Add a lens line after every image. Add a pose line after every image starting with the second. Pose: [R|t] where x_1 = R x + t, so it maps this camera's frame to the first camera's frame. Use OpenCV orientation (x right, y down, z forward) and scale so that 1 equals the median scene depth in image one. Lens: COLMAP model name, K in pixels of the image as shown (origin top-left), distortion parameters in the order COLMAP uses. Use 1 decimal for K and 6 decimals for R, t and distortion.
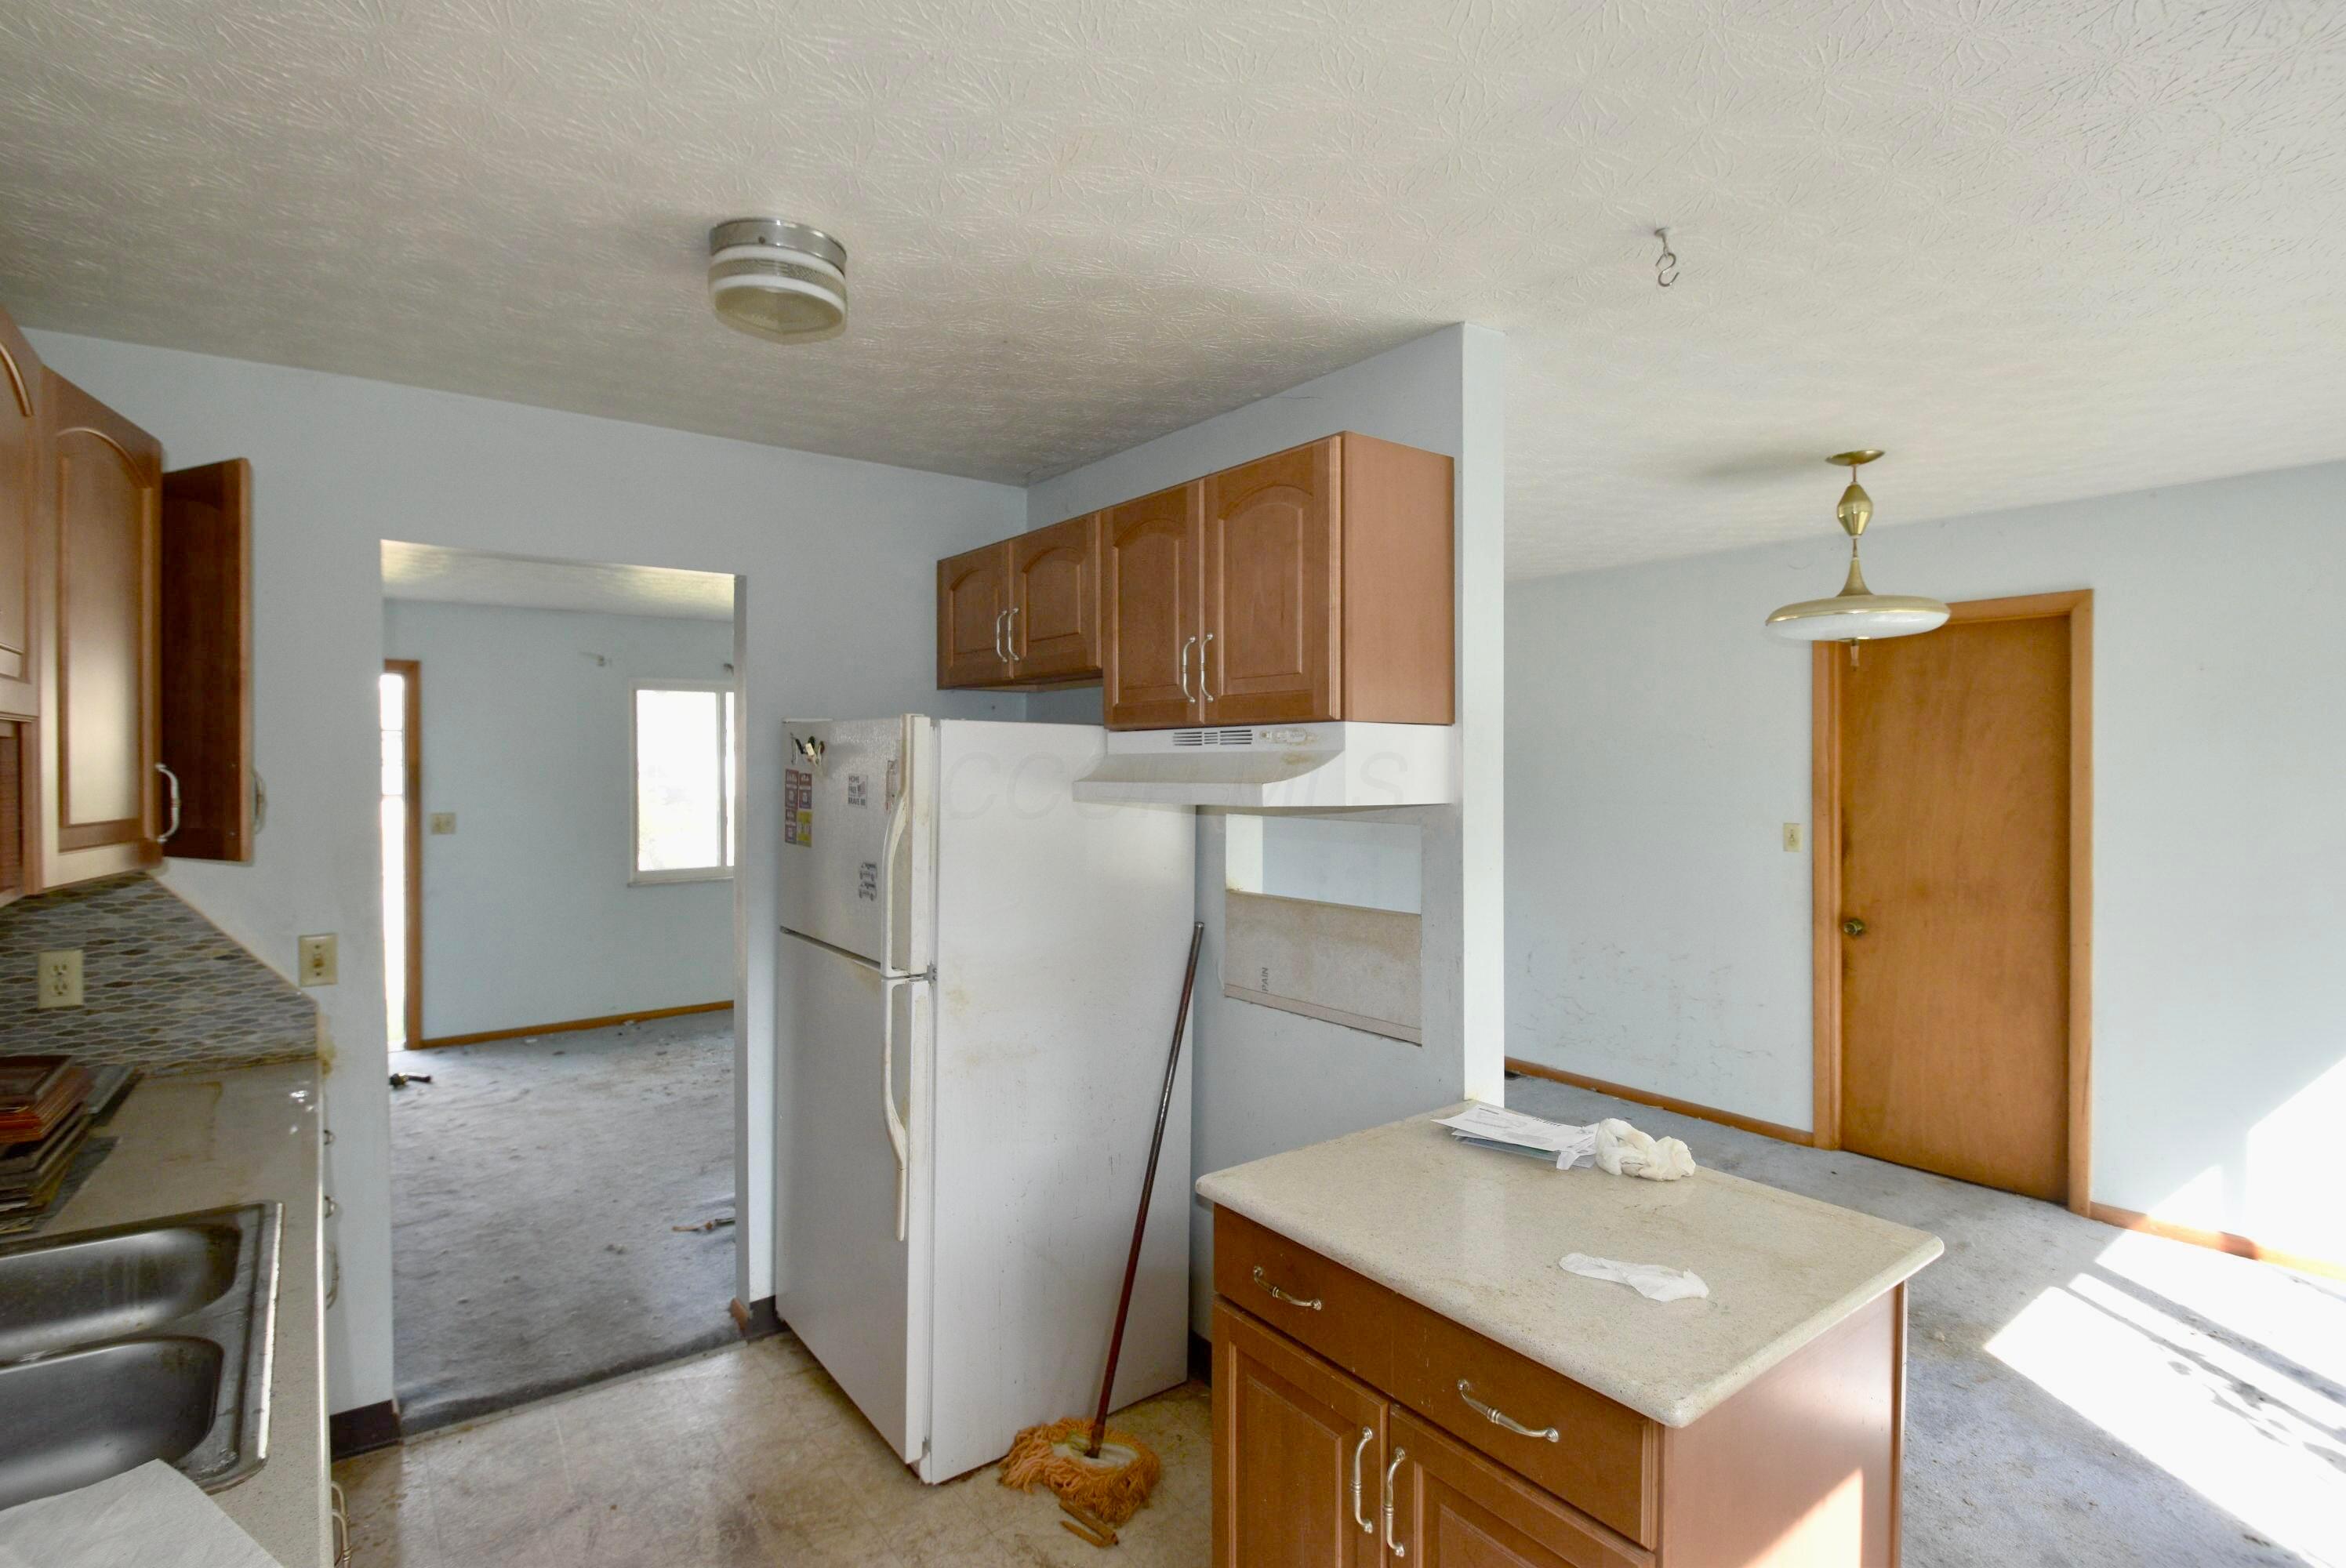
lens RADIAL K [[1145.6, 0, 1170.9], [0, 1145.6, 745.9], [0, 0, 1]] dist [0.001975, -0.013907]
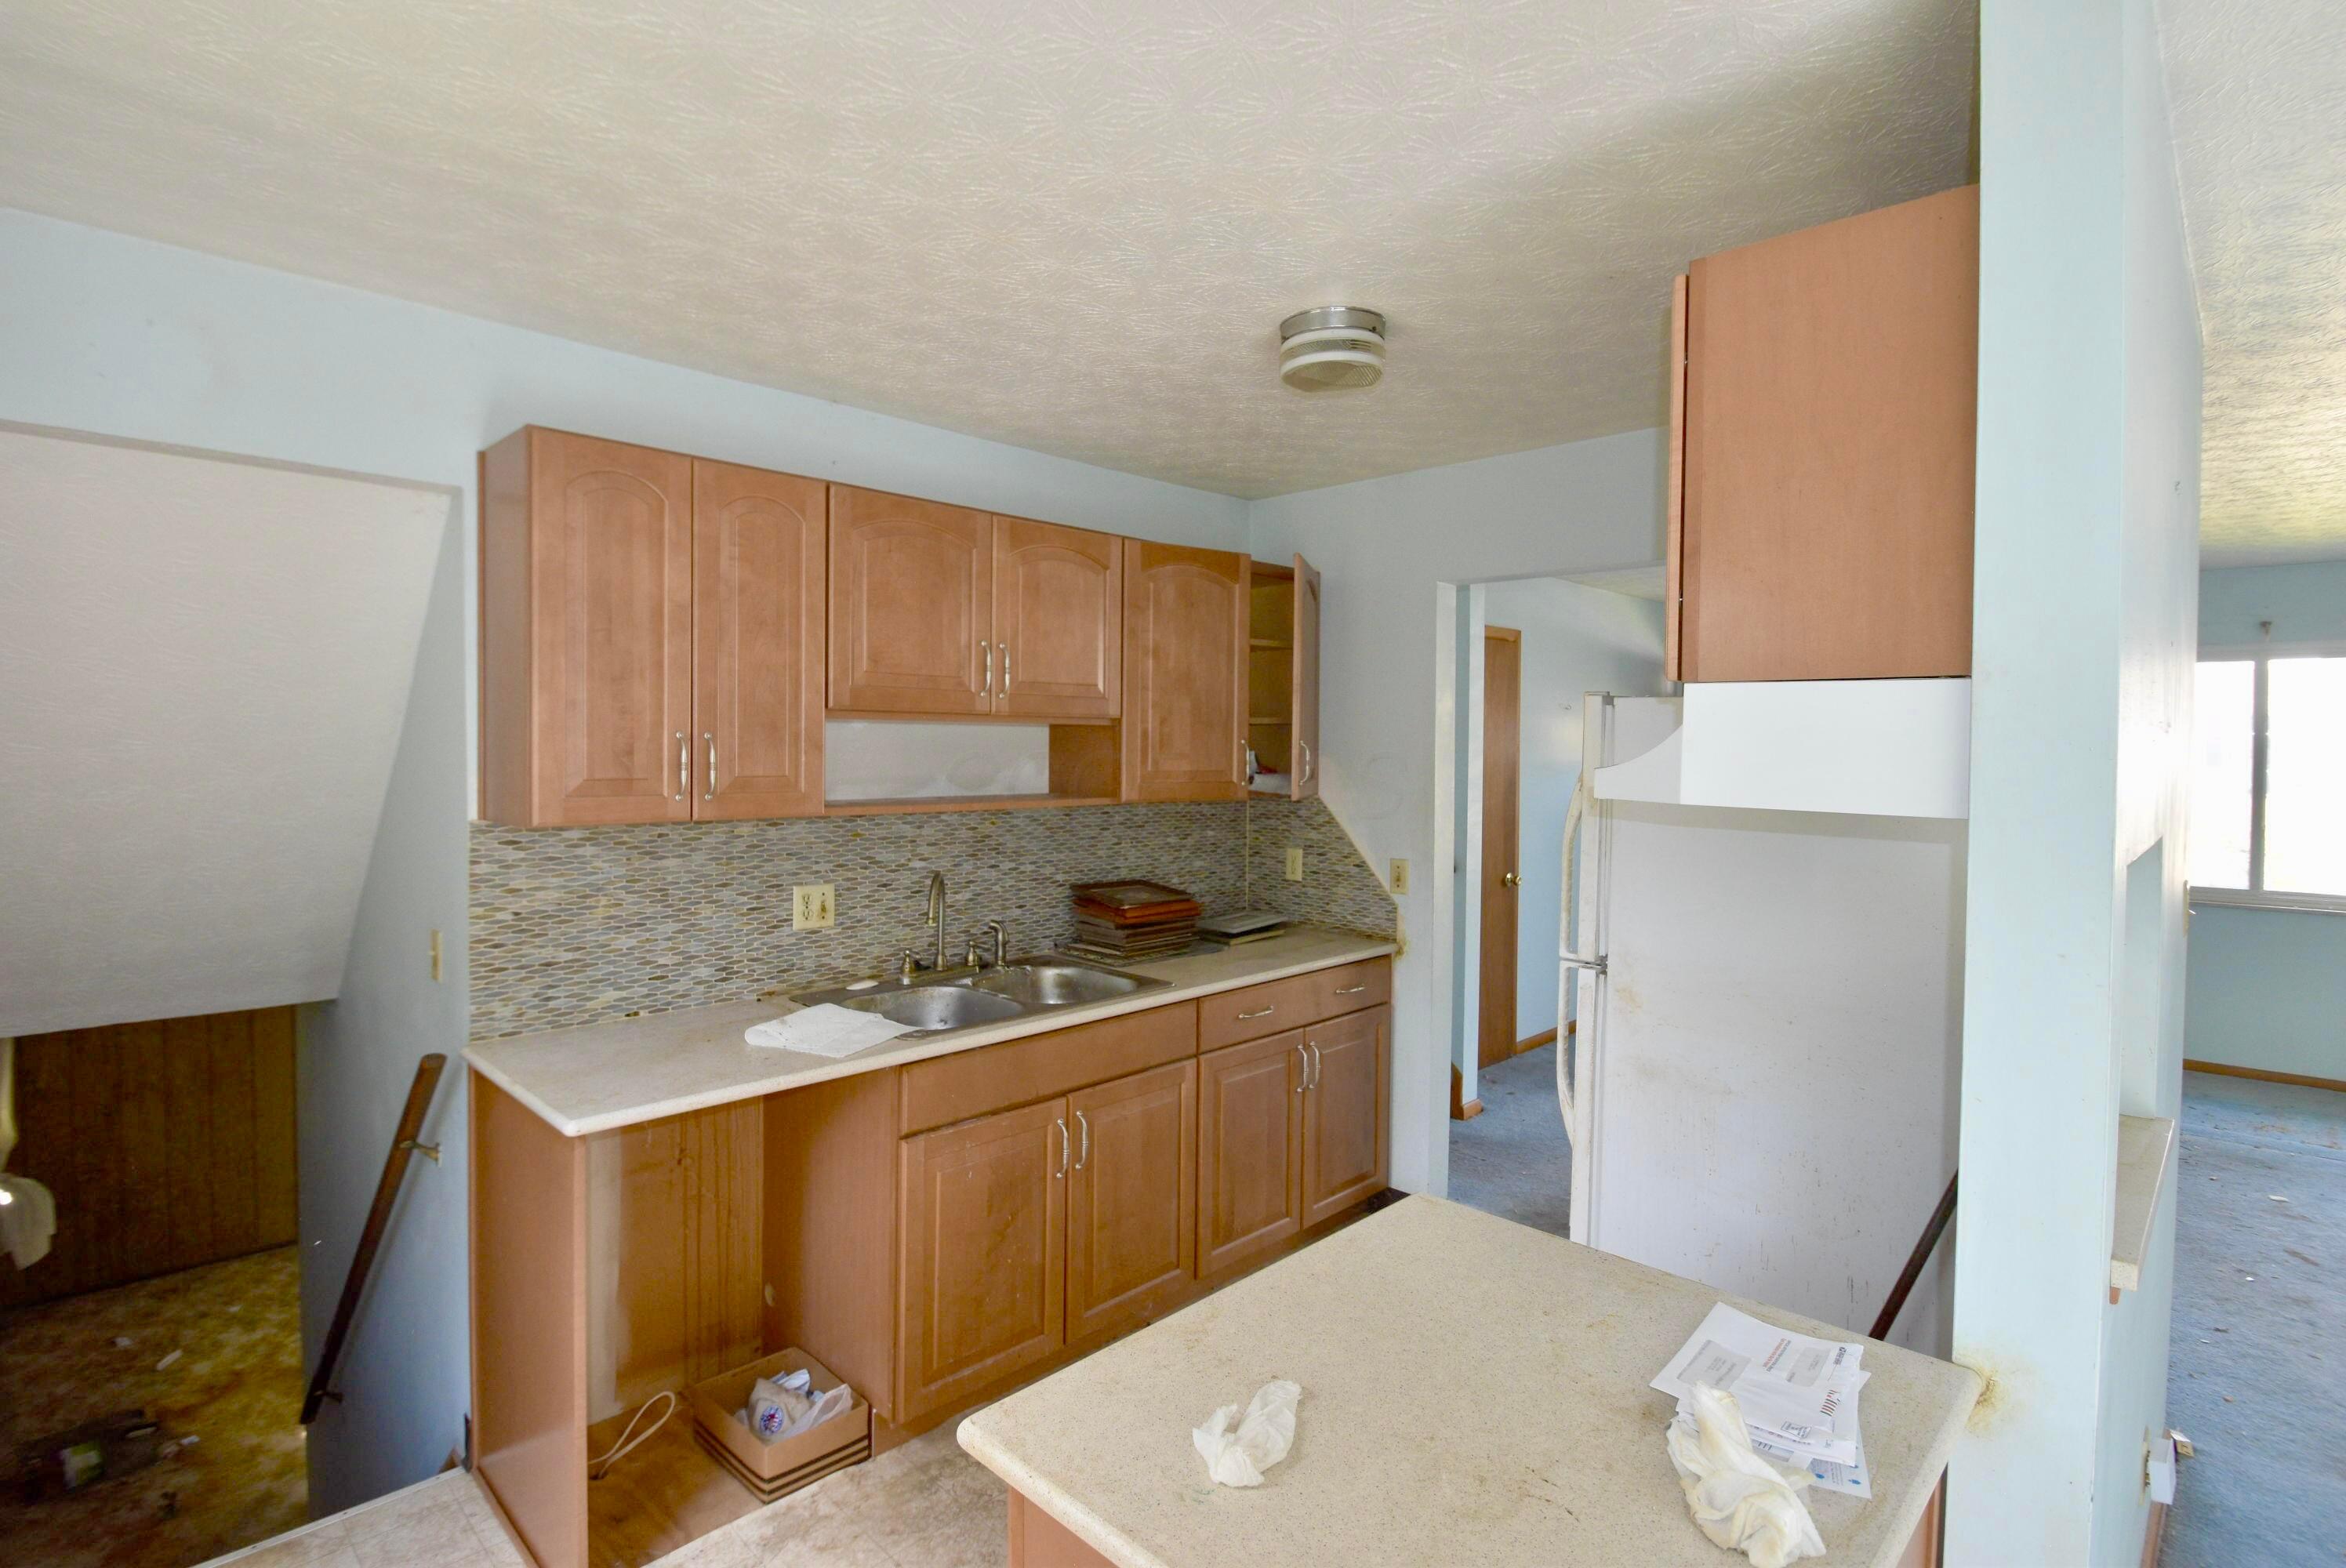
lens RADIAL K [[1157.3, 0, 1173.0], [0, 1157.3, 784.0], [0, 0, 1]] dist [0.002264, -0.013421]
pose [[0.146133, 0.038989, -0.988496, 0.704395], [0.001102, 0.999216, 0.039575, 0.011456], [0.989264, -0.006872, 0.145976, 0.528587]]
